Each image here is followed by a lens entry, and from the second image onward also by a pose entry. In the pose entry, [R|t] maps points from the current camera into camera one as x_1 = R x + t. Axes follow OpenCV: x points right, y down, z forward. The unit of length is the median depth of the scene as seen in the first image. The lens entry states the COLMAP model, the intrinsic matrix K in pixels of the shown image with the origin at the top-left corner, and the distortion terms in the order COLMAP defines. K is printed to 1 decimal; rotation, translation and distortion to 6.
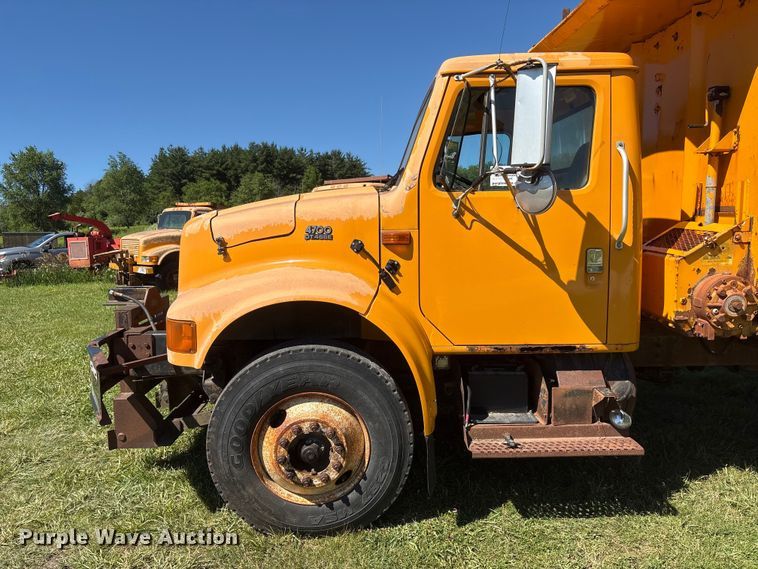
lens RADIAL K [[582.6, 0, 377.1], [0, 582.6, 295.2], [0, 0, 1]] dist [0.042326, -0.040247]
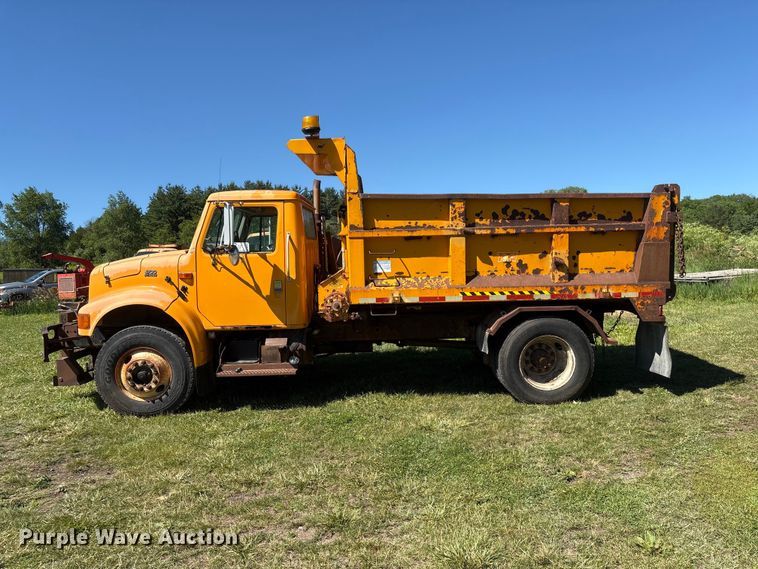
lens RADIAL K [[582.6, 0, 377.1], [0, 582.6, 295.2], [0, 0, 1]] dist [0.042326, -0.040247]
pose [[0.999992, -0.003774, 0.001345, 0.722454], [0.003846, 0.998299, -0.058179, 0.100590], [-0.001123, 0.058183, 0.998305, -1.131751]]
